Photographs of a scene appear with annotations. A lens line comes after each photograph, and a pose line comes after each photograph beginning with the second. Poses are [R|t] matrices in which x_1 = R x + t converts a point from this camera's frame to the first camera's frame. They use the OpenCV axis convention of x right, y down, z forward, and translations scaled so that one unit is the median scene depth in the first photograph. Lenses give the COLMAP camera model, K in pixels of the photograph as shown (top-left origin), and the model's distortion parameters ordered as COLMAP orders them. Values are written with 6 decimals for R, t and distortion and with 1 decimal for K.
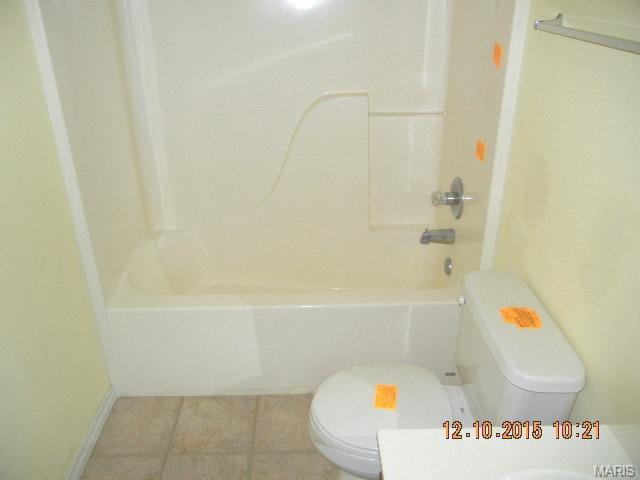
lens RADIAL K [[550.9, 0, 320.0], [0, 550.9, 240.0], [0, 0, 1]] dist [-0.004691, 0.010195]
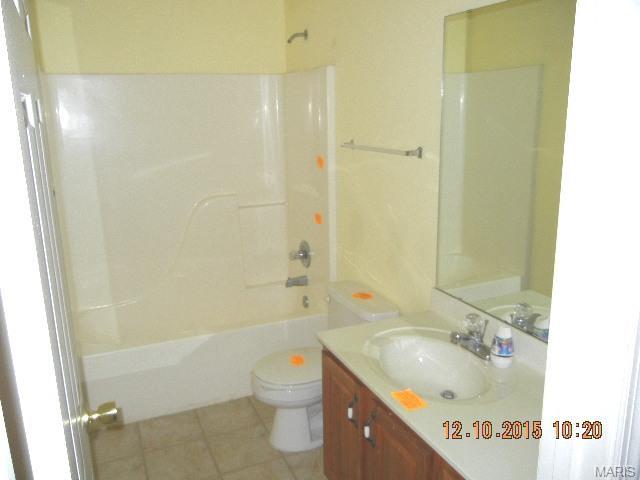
lens RADIAL K [[550.9, 0, 320.0], [0, 550.9, 240.0], [0, 0, 1]] dist [-0.004691, 0.010195]
pose [[0.928128, -0.102591, 0.357846, -0.259450], [0.175828, 0.968104, -0.178492, 0.168594], [-0.328121, 0.228583, 0.916562, -0.433706]]
